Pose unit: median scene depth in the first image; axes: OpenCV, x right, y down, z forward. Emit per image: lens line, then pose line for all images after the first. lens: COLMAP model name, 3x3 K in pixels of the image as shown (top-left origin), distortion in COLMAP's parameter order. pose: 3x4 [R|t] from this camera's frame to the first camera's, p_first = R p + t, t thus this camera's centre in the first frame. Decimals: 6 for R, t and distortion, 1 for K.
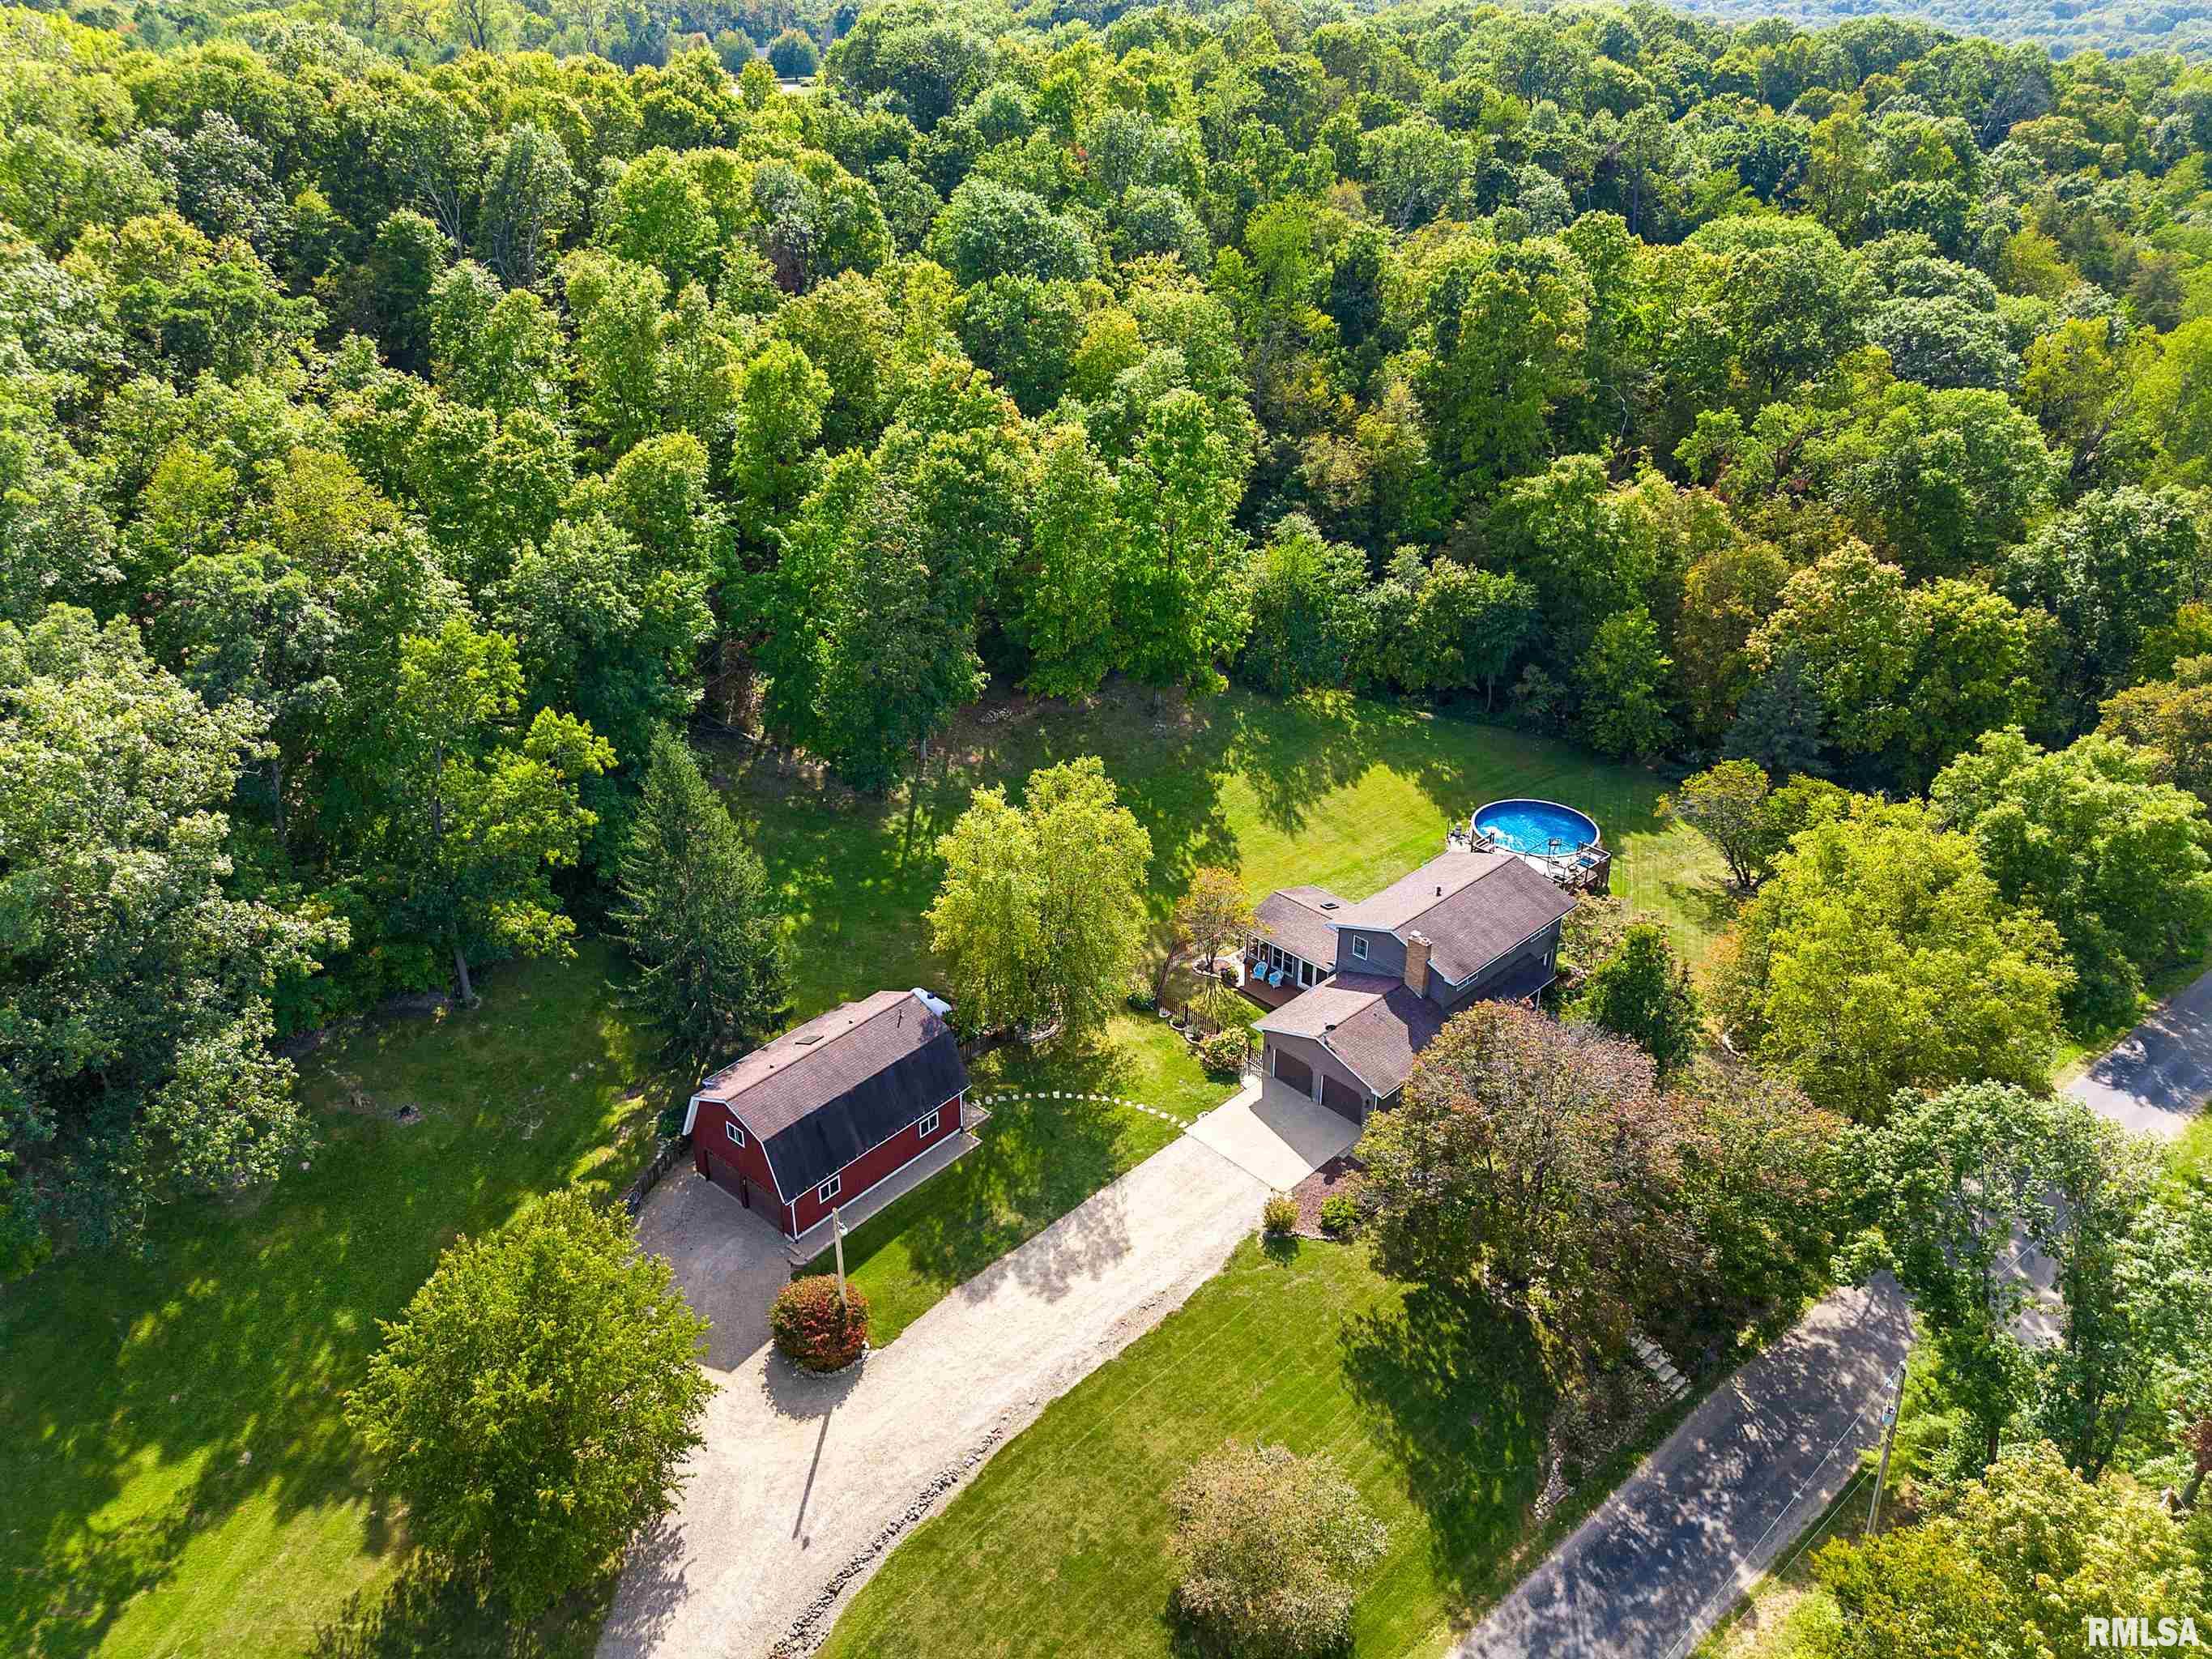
lens RADIAL K [[1596.3, 0, 1106.0], [0, 1596.3, 829.5], [0, 0, 1]] dist [0.041971, -0.000674]
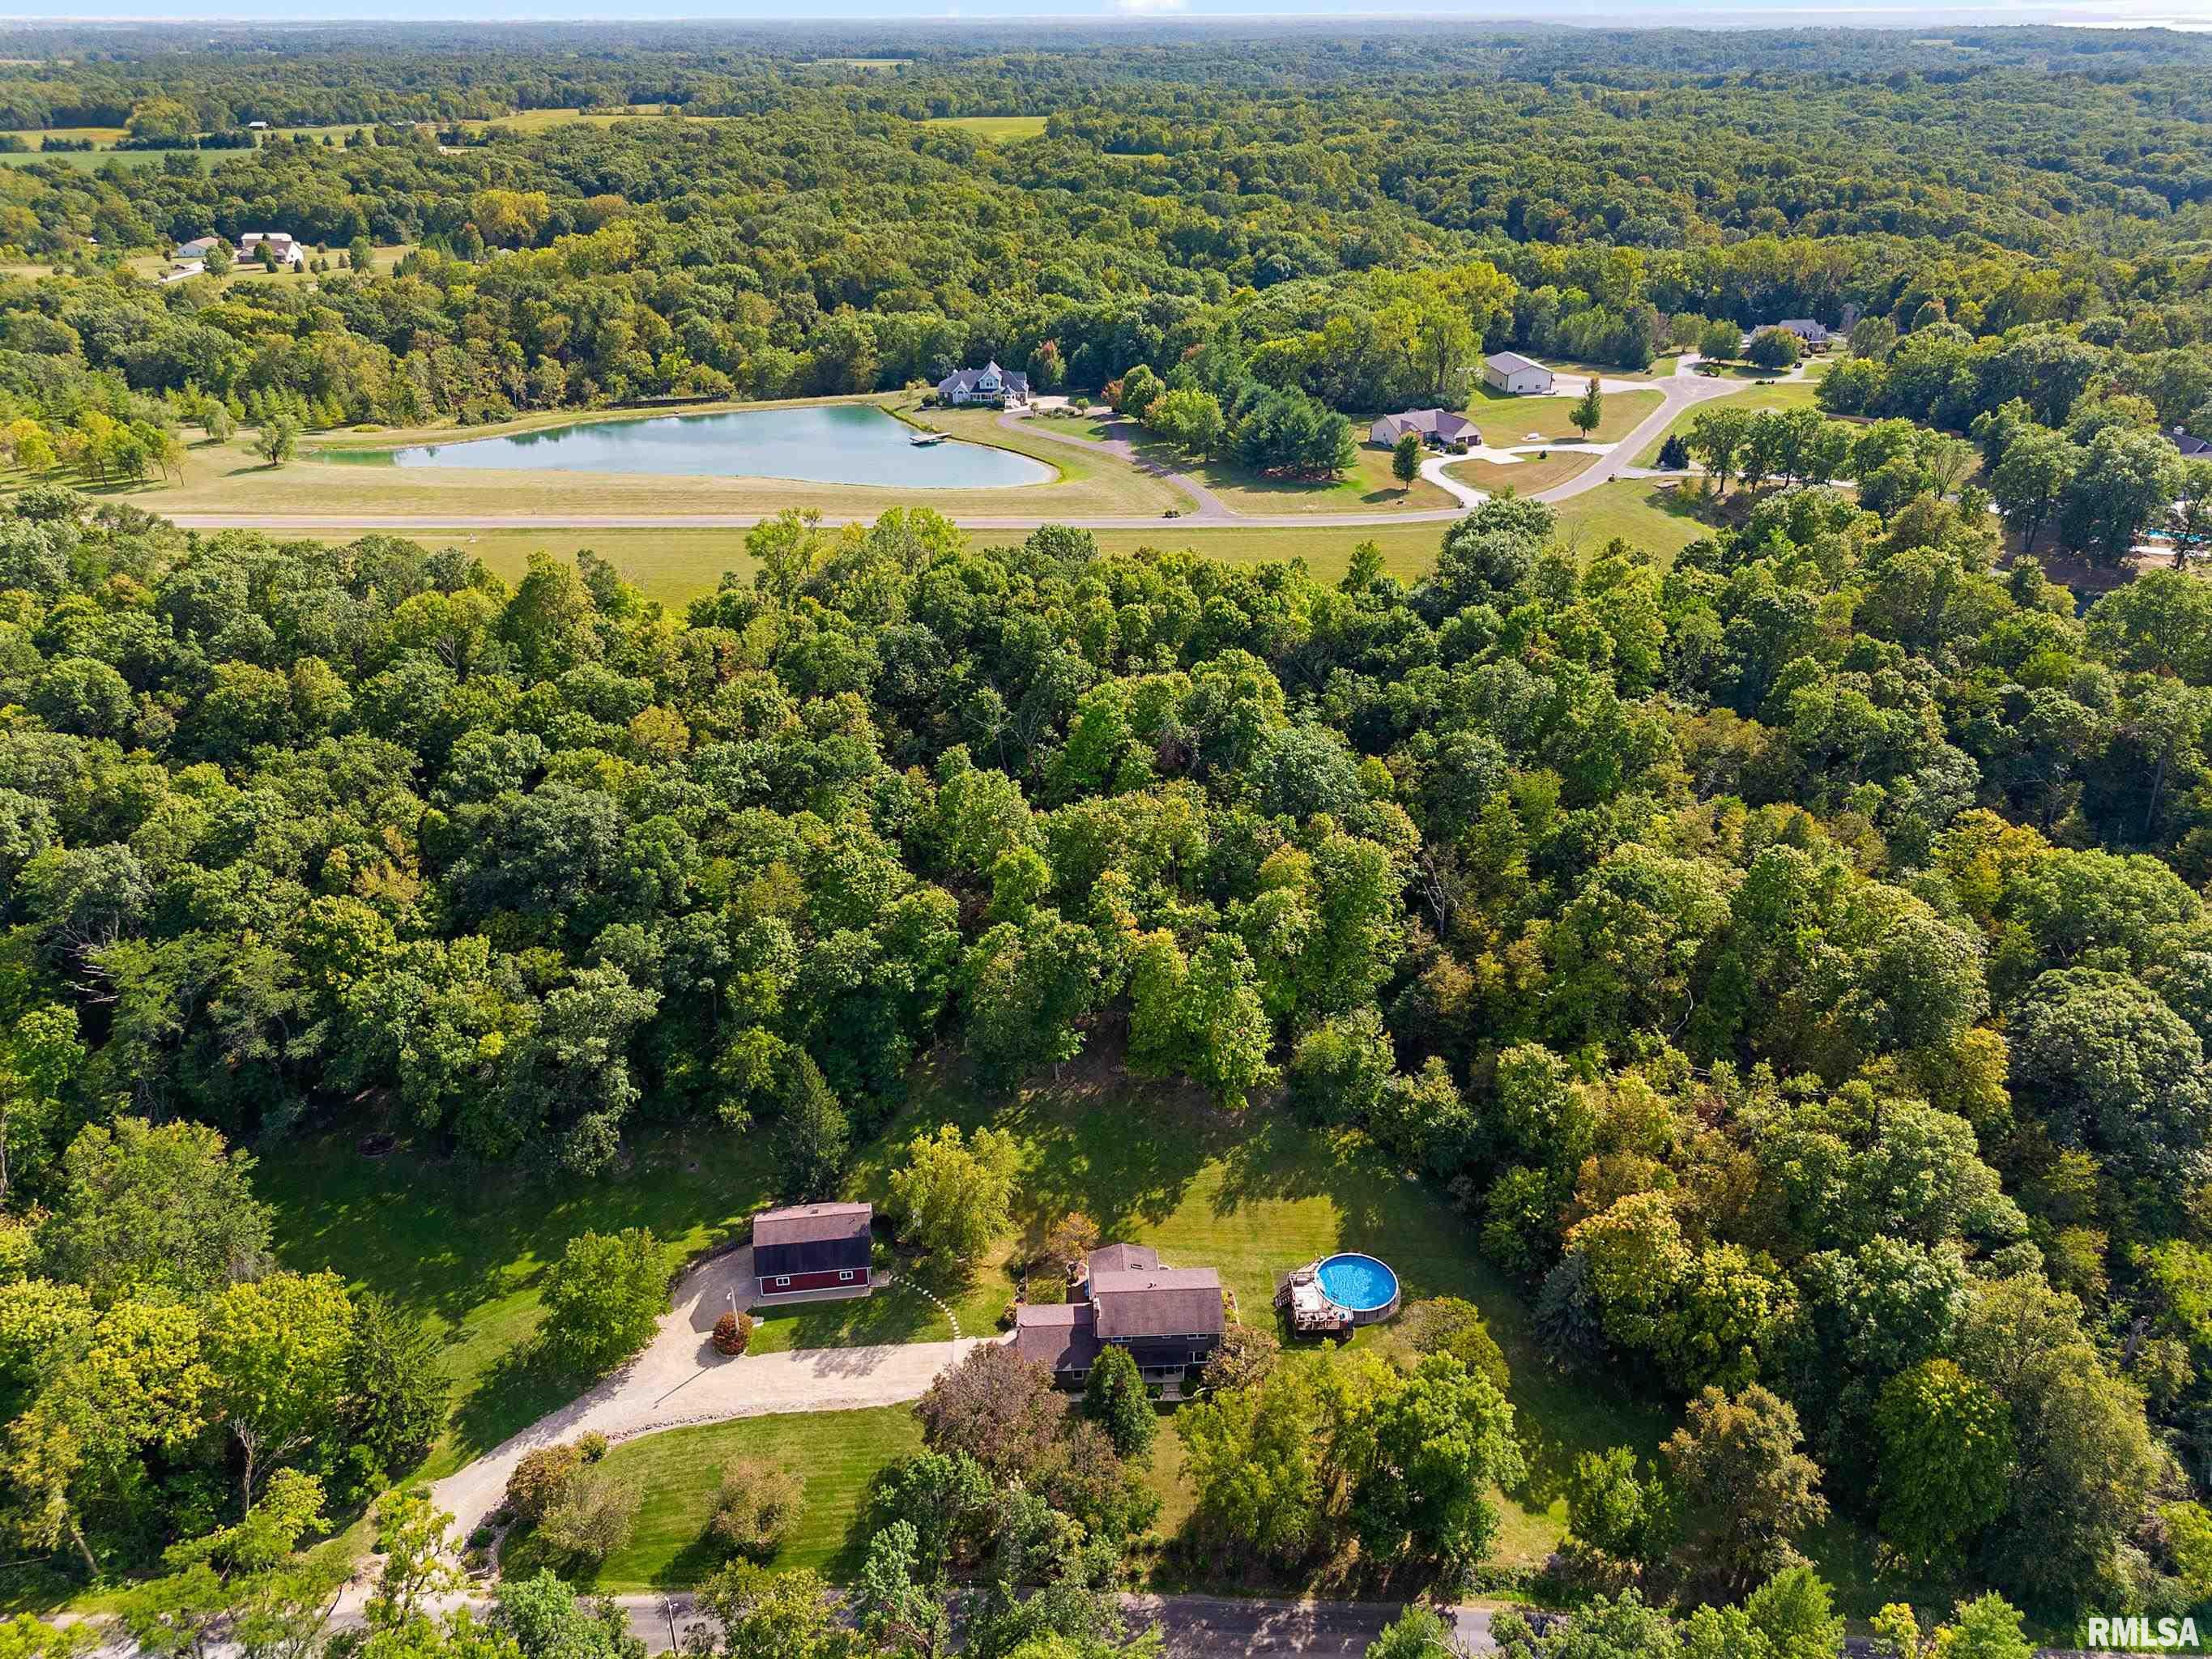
lens RADIAL K [[1596.3, 0, 1106.0], [0, 1596.3, 829.5], [0, 0, 1]] dist [0.041971, -0.000674]
pose [[0.748077, 0.283969, -0.599785, 1.275299], [-0.302858, 0.950298, 0.072183, -0.641701], [0.590472, 0.127651, 0.796899, -0.546677]]
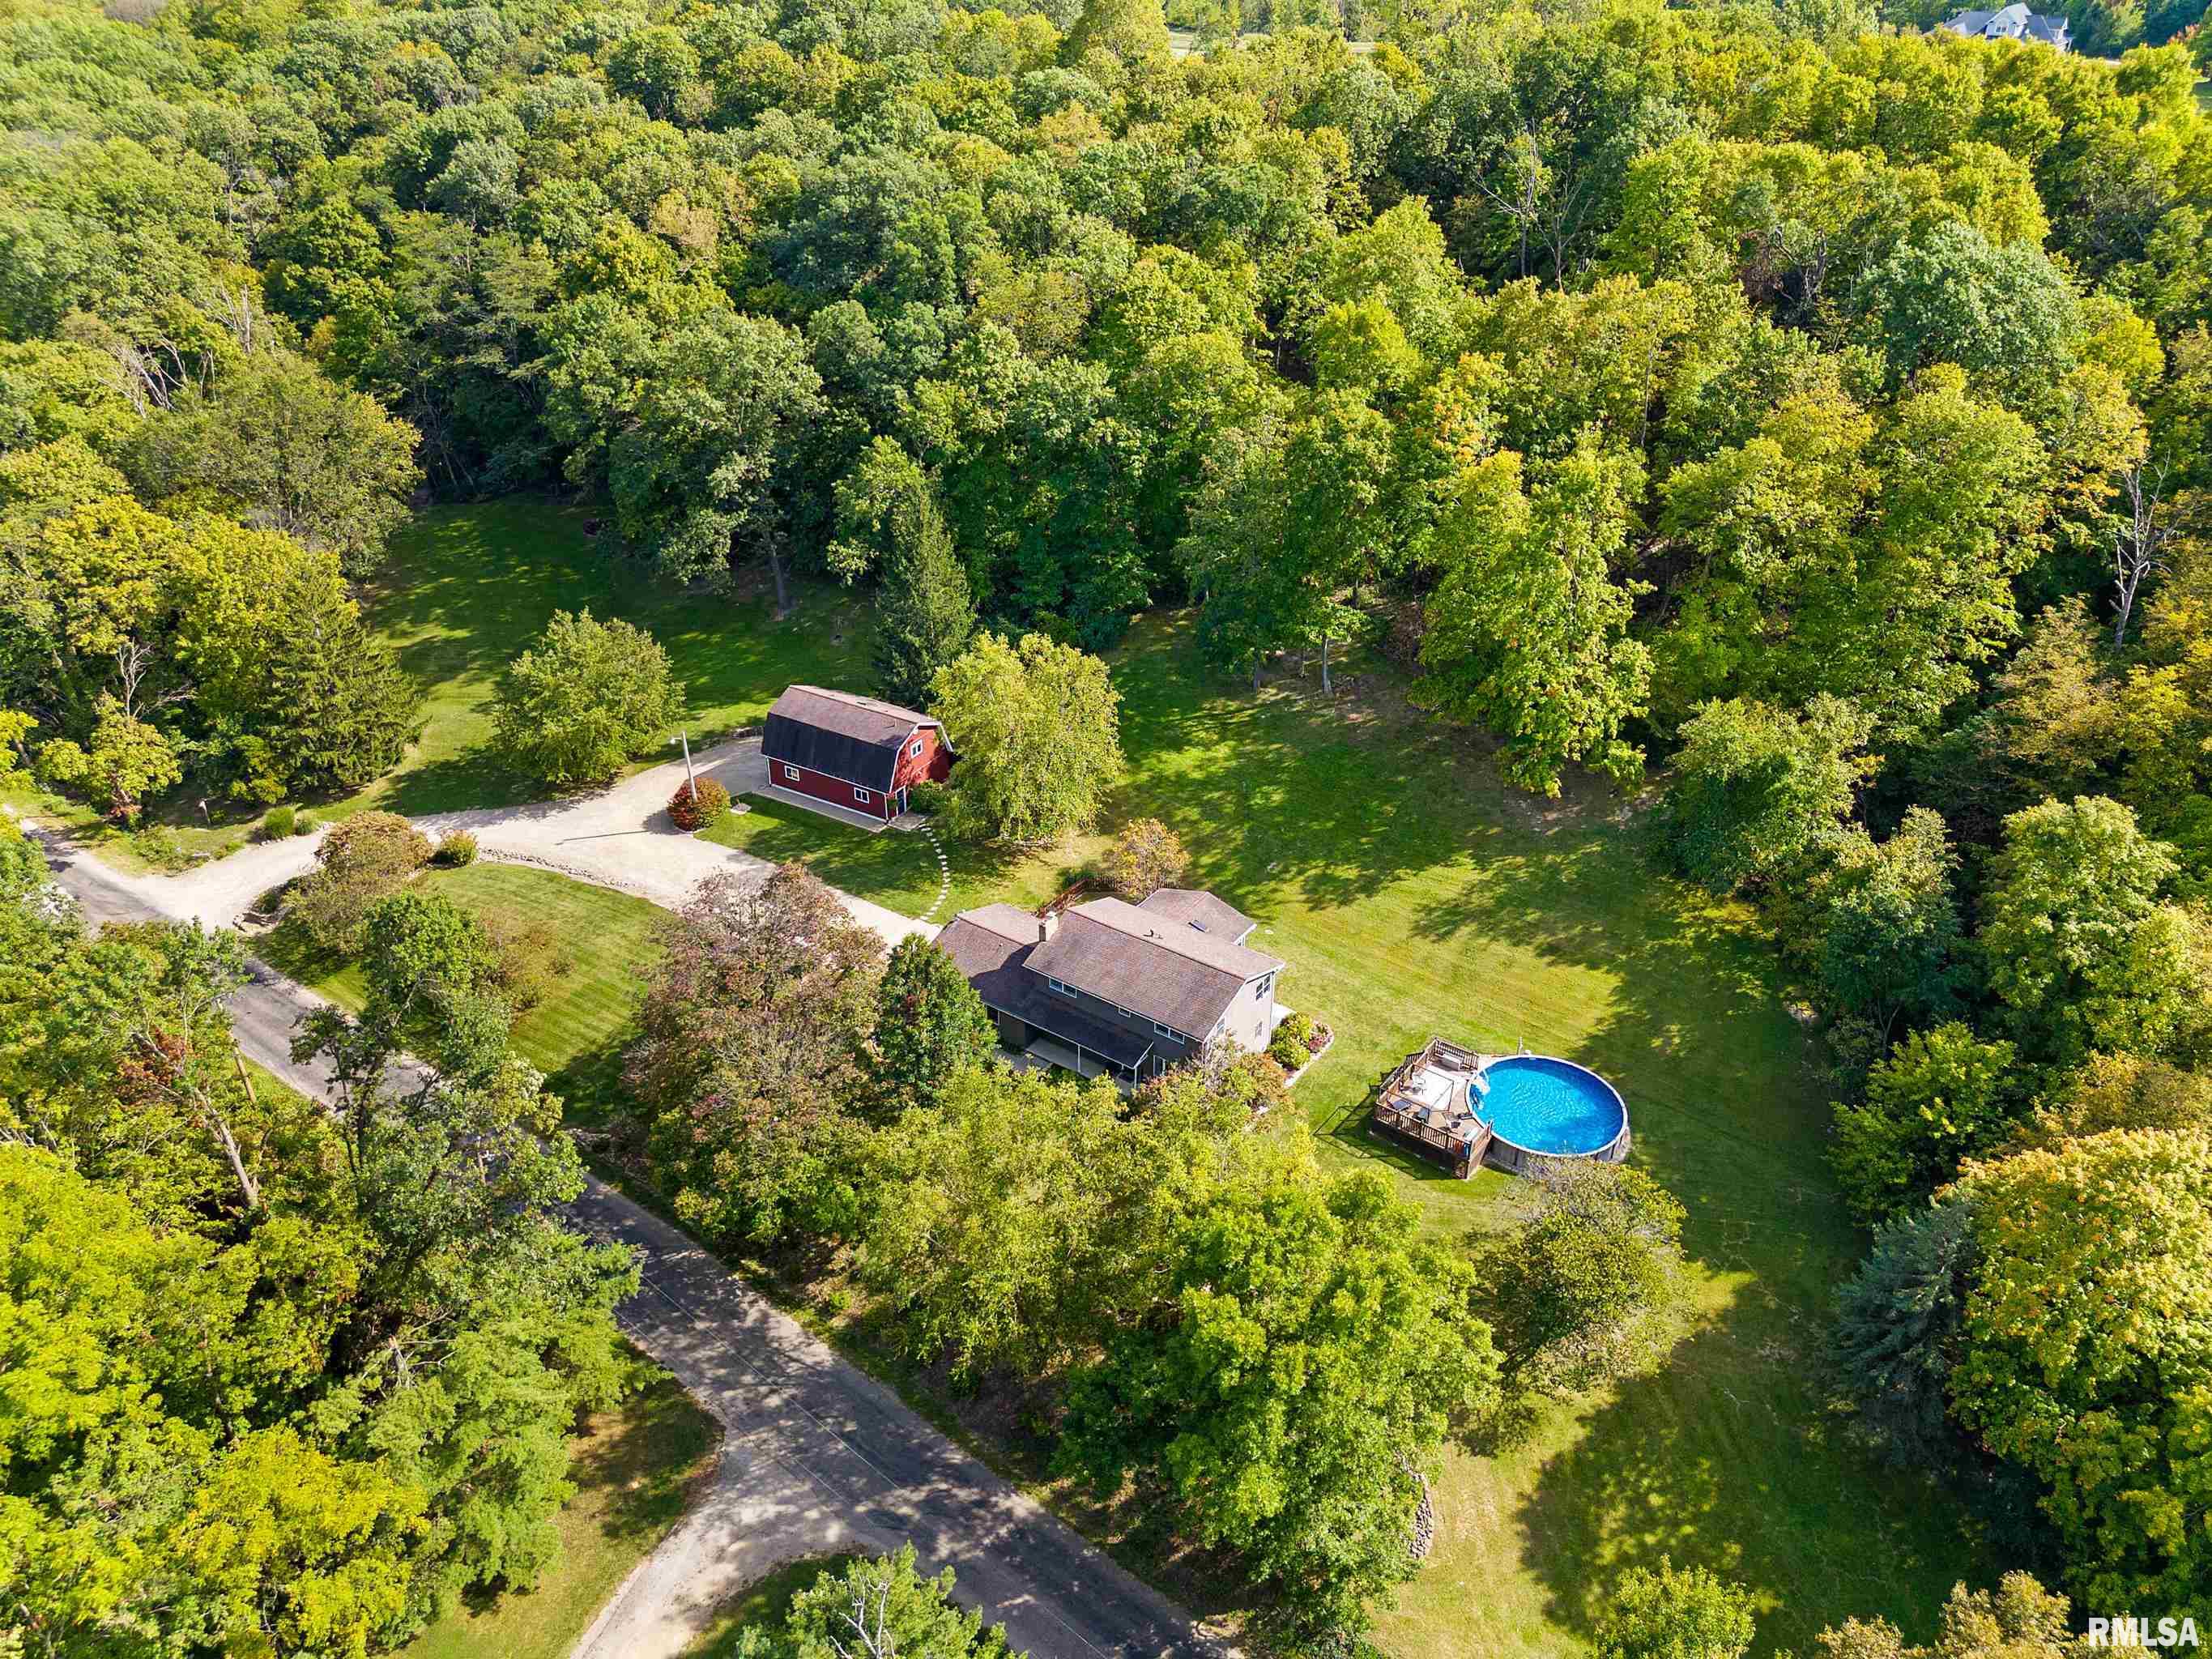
lens RADIAL K [[1596.3, 0, 1106.0], [0, 1596.3, 829.5], [0, 0, 1]] dist [0.041971, -0.000674]
pose [[0.195009, 0.503984, -0.841410, 1.213394], [-0.464690, 0.802959, 0.373255, -0.449997], [0.863733, 0.318207, 0.390781, 0.676286]]
